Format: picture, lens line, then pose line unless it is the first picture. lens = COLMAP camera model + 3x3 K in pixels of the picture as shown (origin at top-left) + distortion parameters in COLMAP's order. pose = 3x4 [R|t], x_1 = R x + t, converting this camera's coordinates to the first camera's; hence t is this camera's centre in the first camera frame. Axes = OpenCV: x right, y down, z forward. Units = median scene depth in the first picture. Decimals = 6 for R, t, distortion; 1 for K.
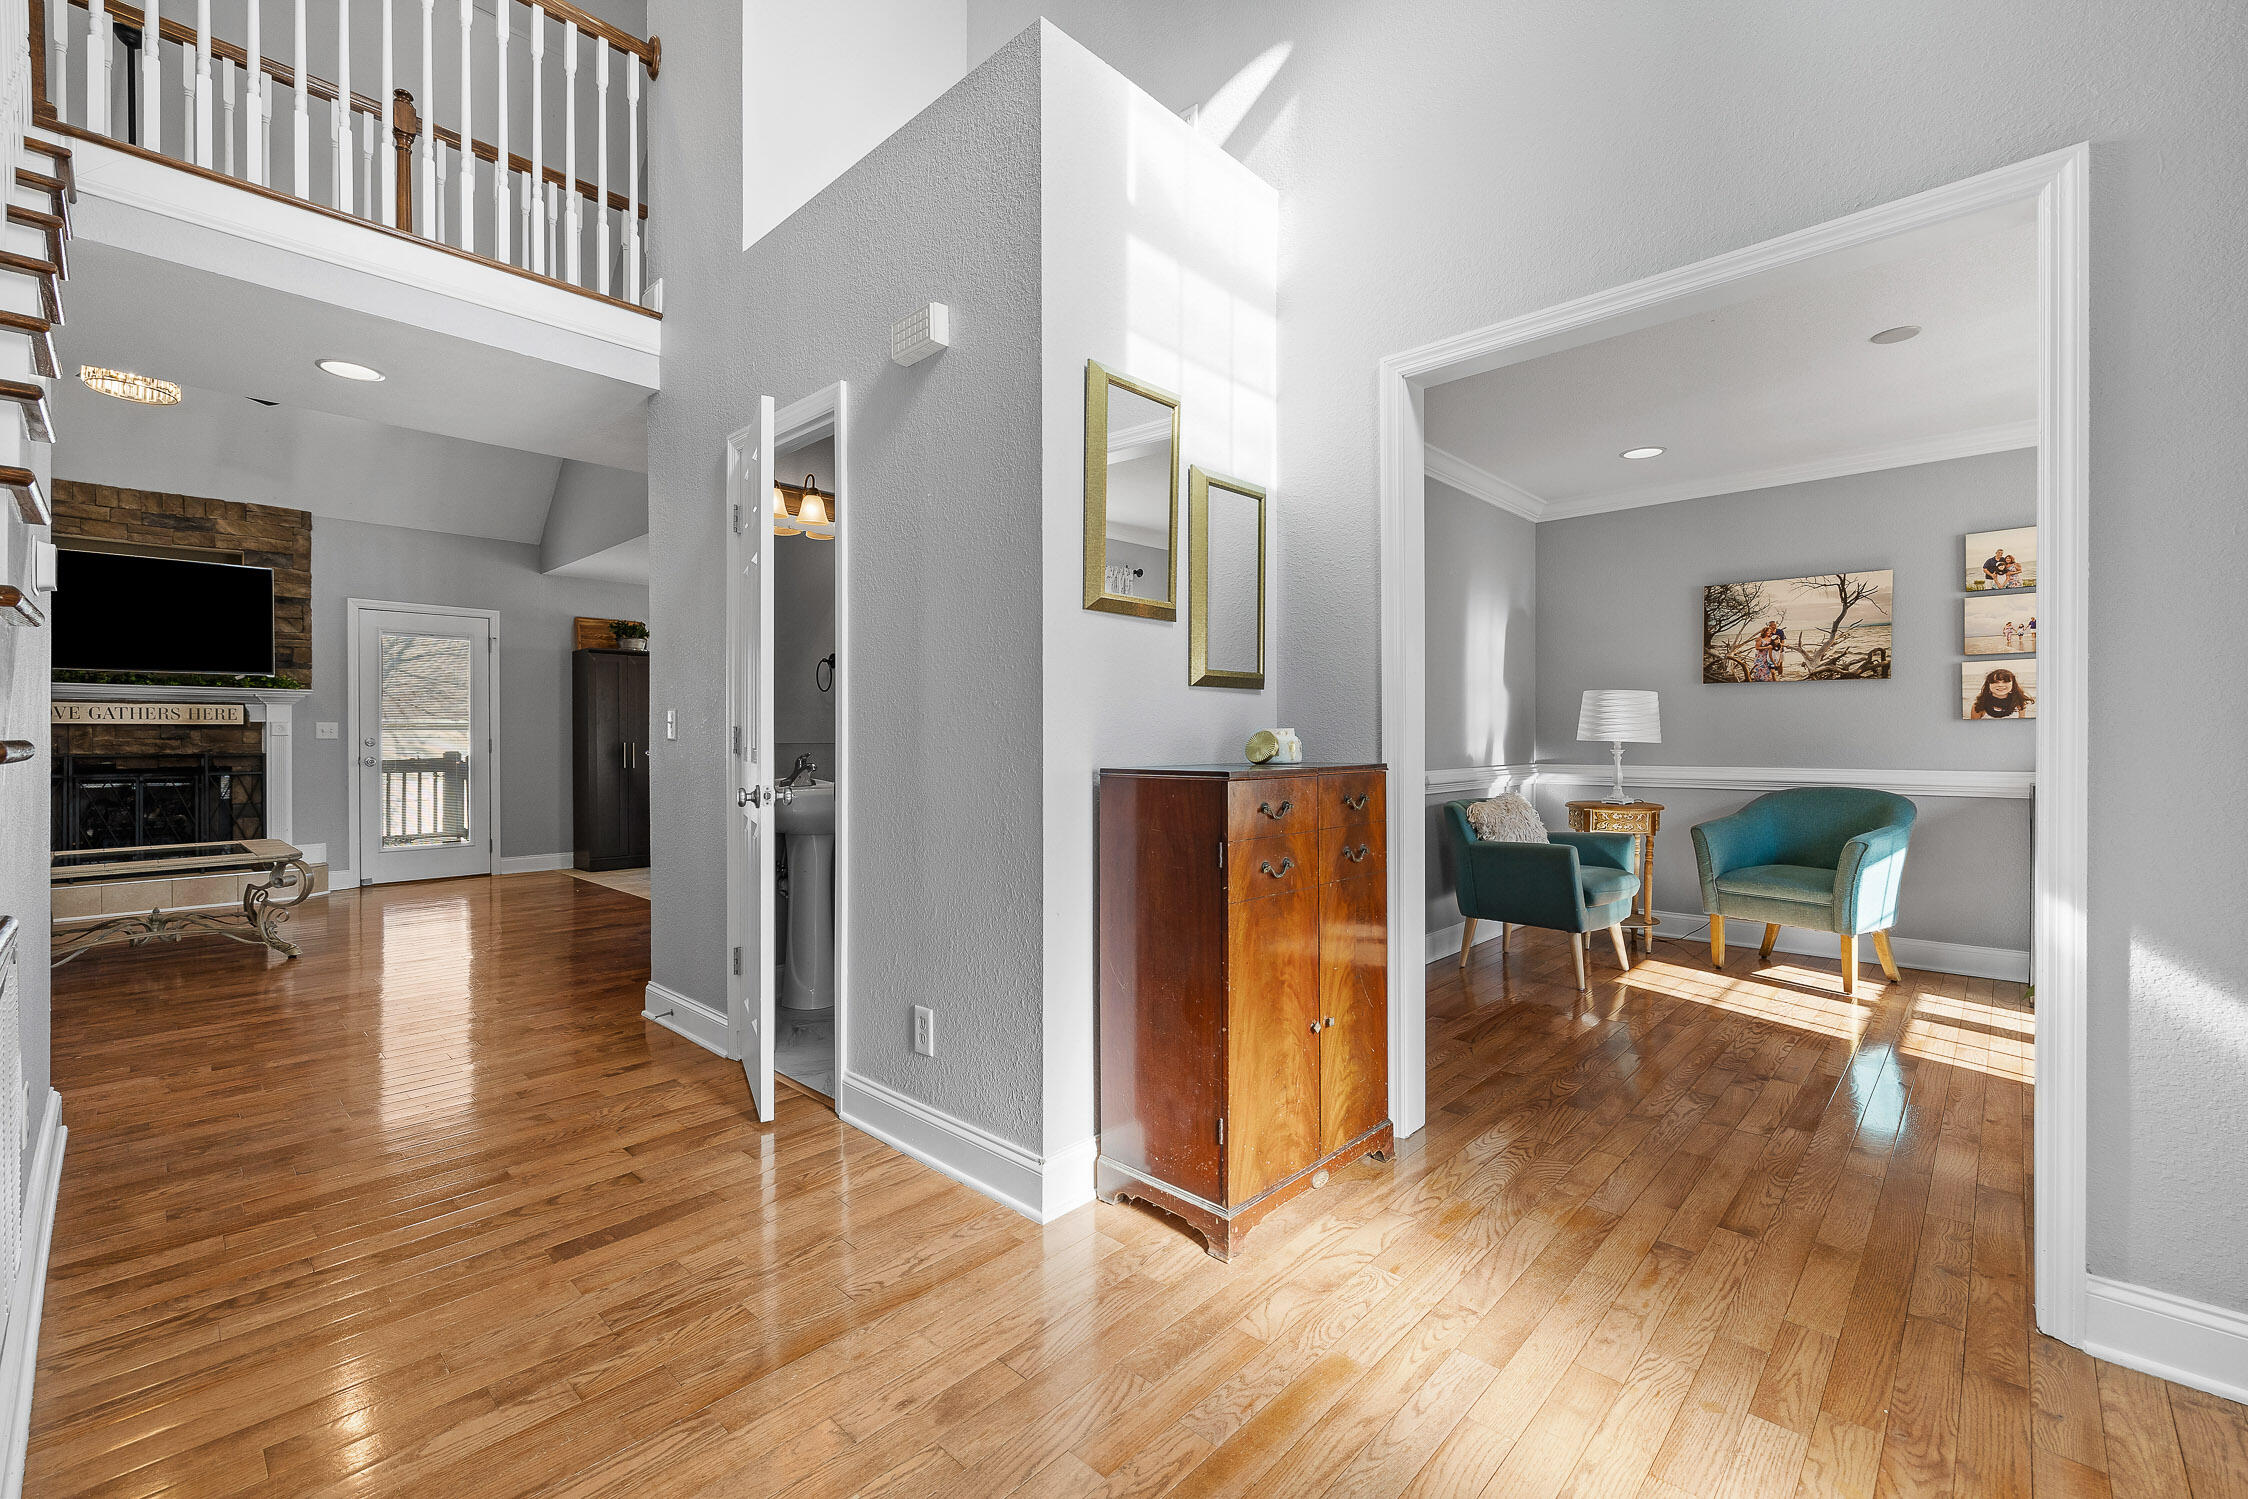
lens RADIAL K [[948.1, 0, 1127.6], [0, 948.1, 742.9], [0, 0, 1]] dist [0.002001, 0.000038]
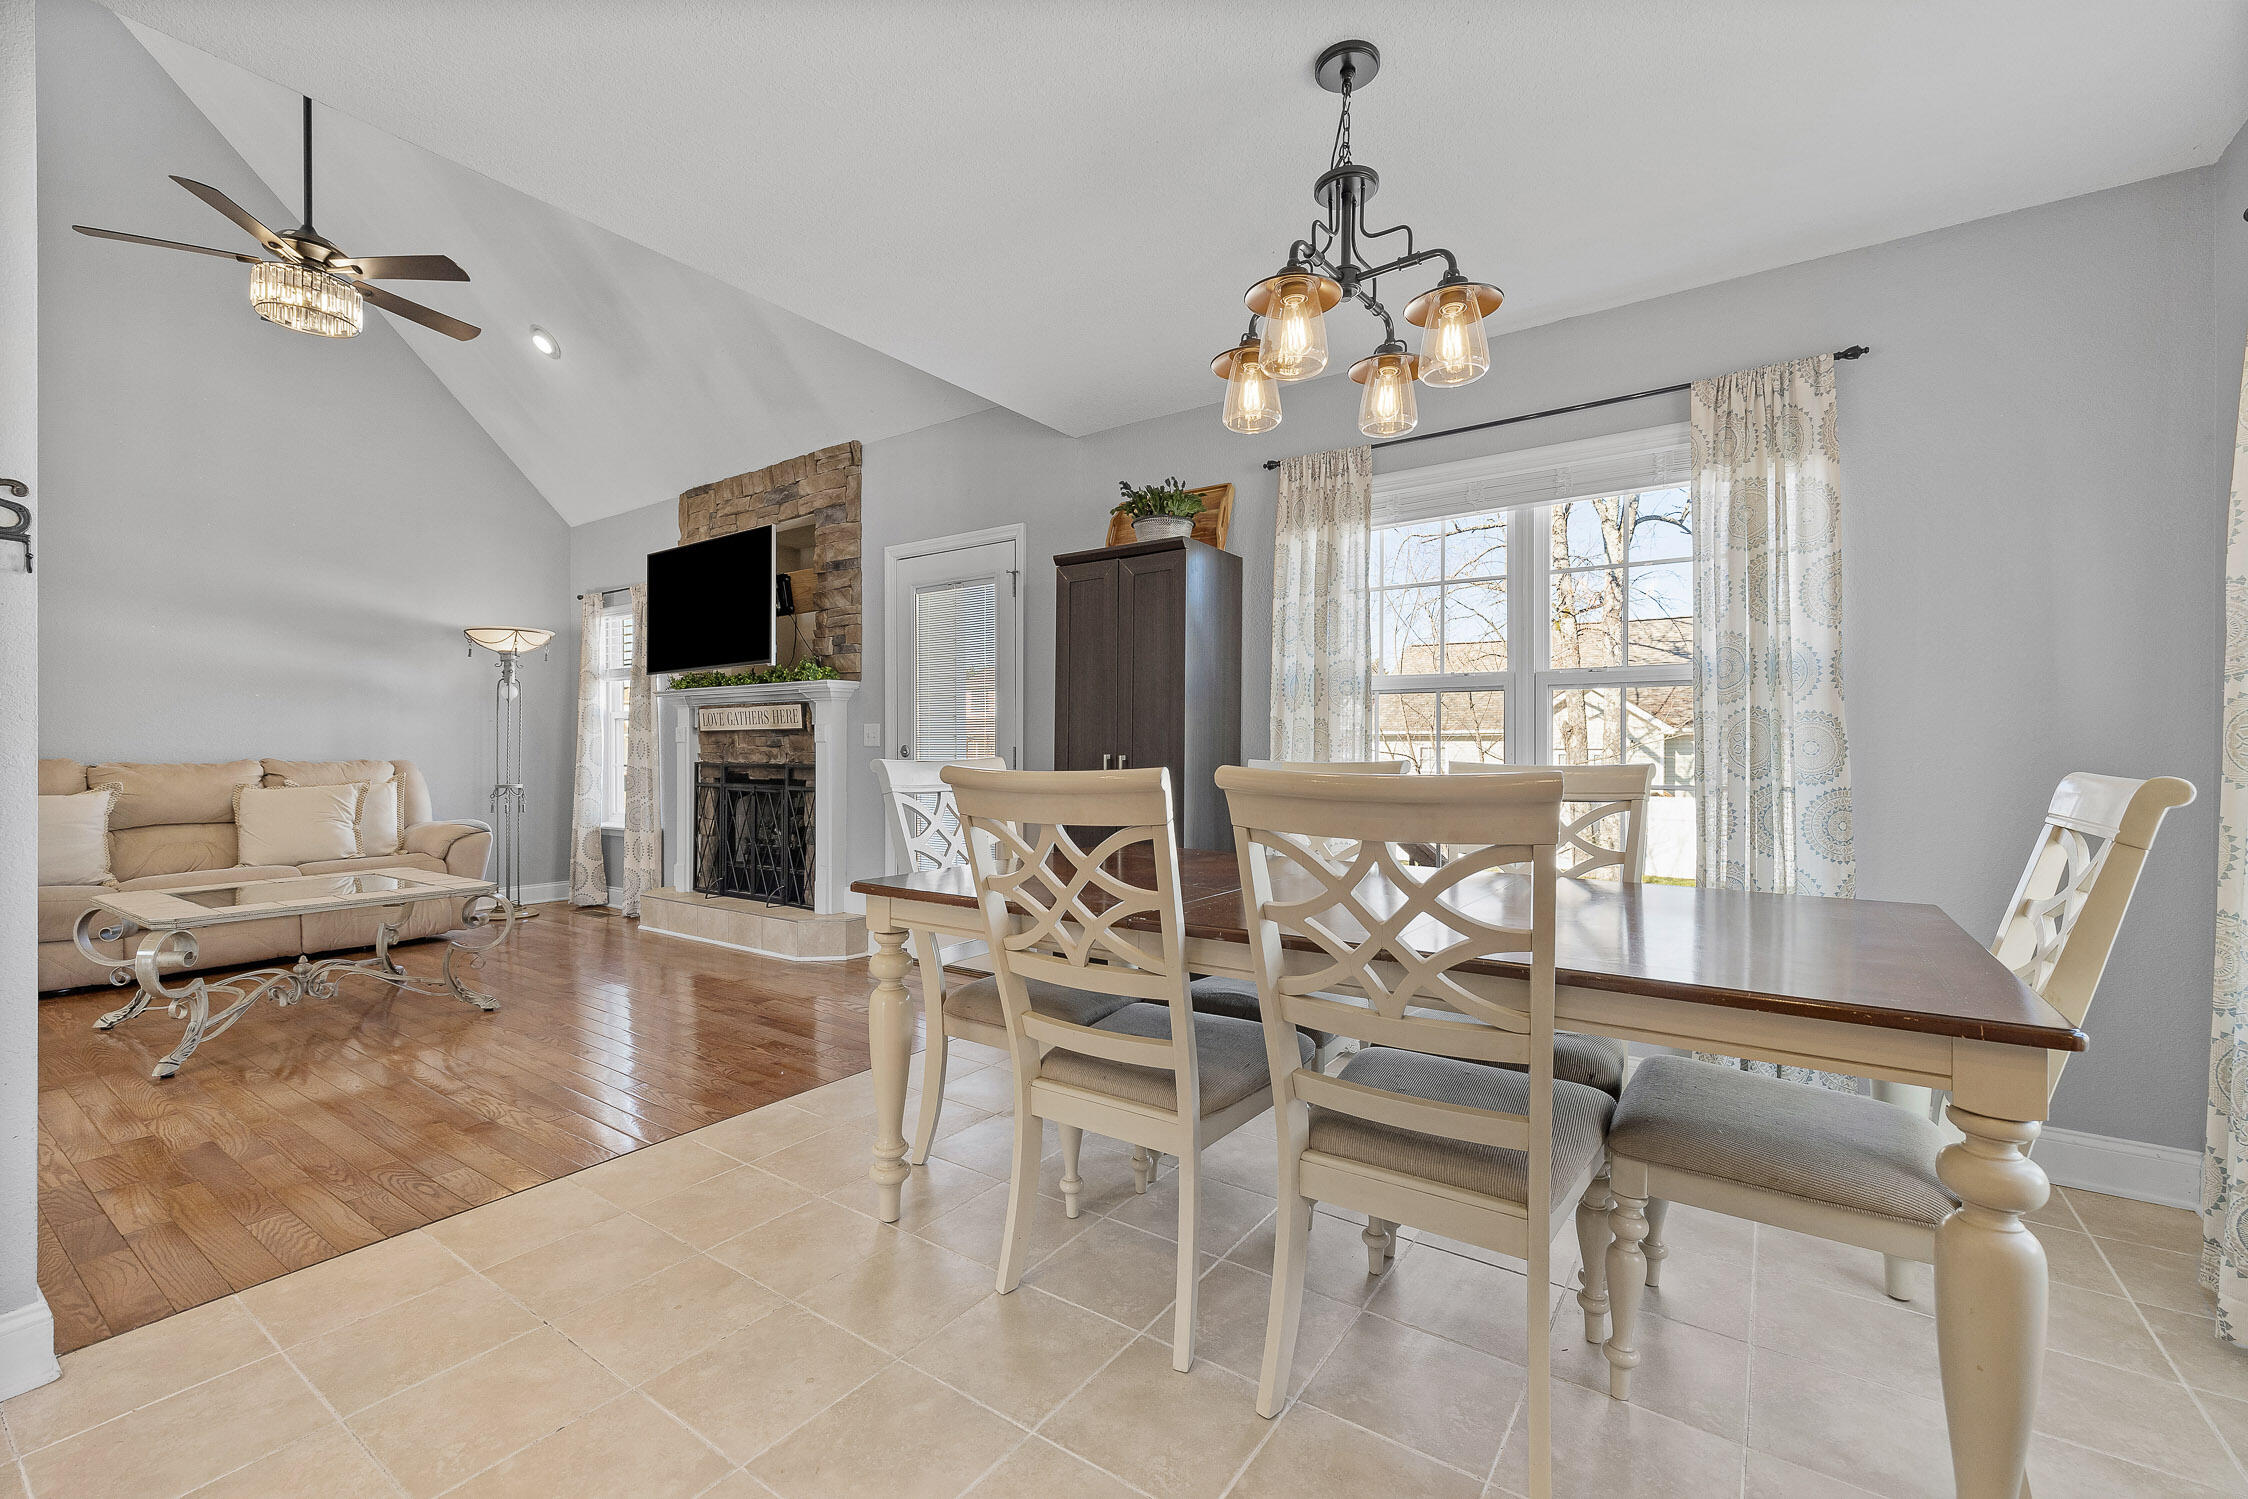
lens RADIAL K [[938.2, 0, 1124.6], [0, 938.2, 751.3], [0, 0, 1]] dist [-0.000378, -0.000058]
pose [[0.142022, 0.003033, -0.989859, -0.113826], [-0.006751, 0.999975, 0.002095, -0.003711], [0.989841, 0.006385, 0.142039, 1.198537]]
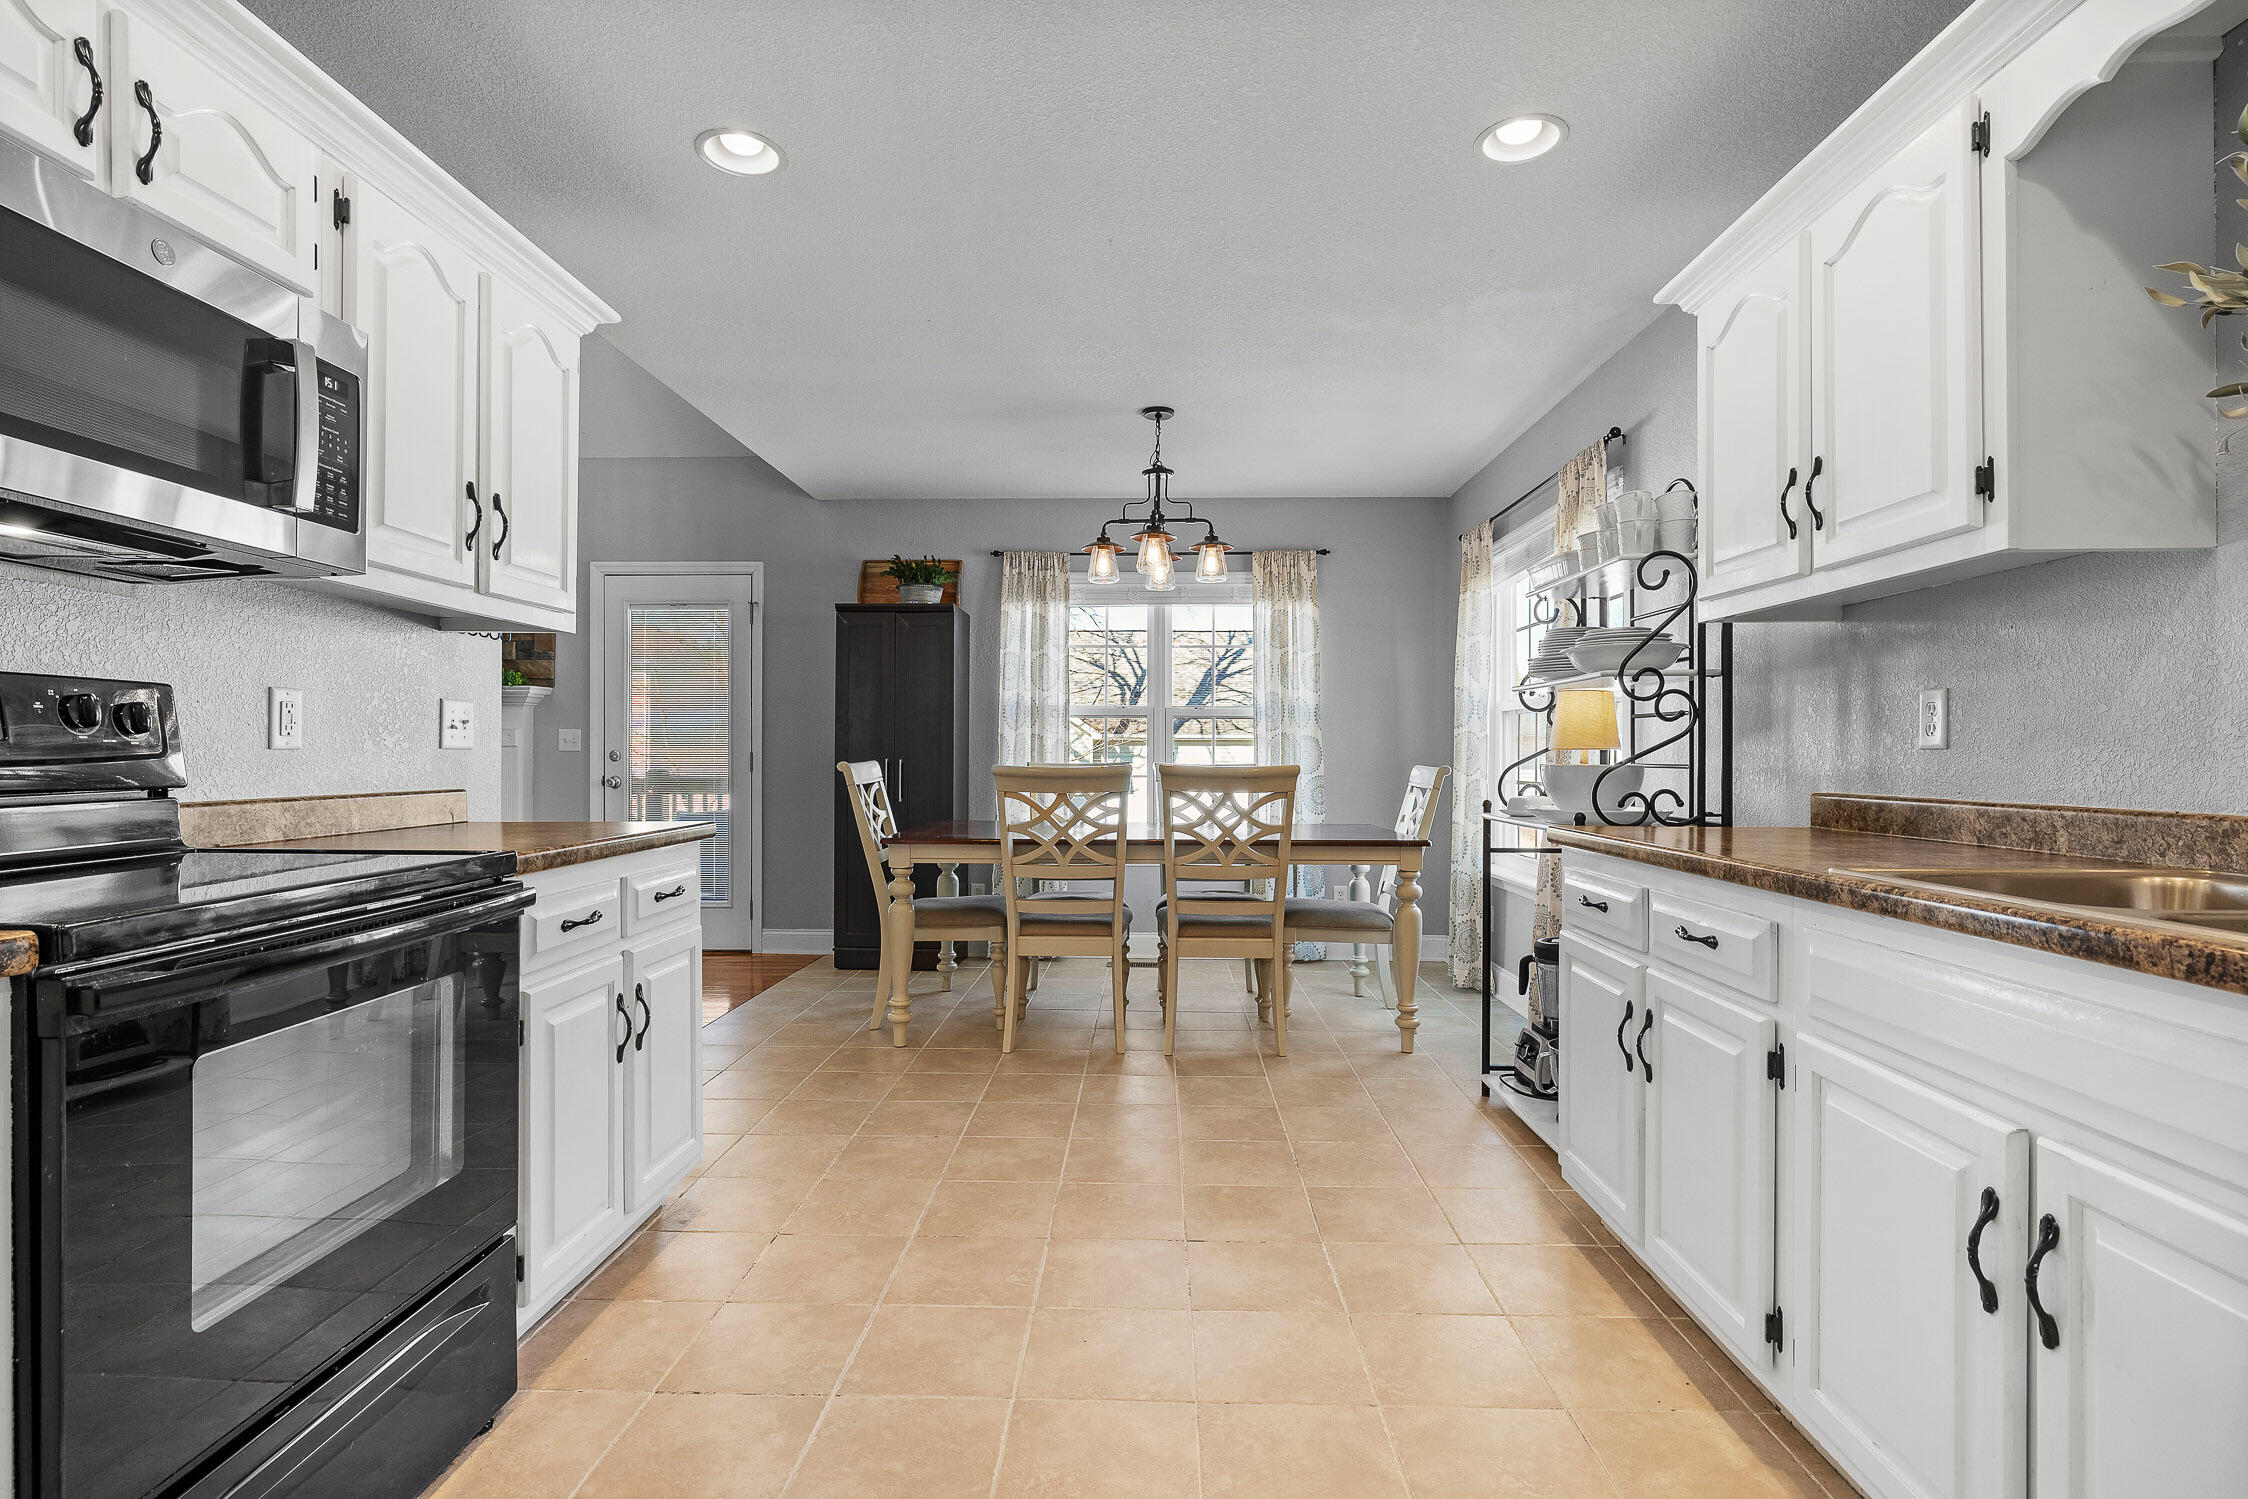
lens RADIAL K [[1089.2, 0, 1124.0], [0, 1089.2, 749.5], [0, 0, 1]] dist [0.000834, 0.001354]
pose [[0.661828, 0.000705, -0.749655, 0.106353], [-0.008373, 0.999944, -0.006452, -0.003842], [0.749609, 0.010547, 0.661797, 0.833335]]
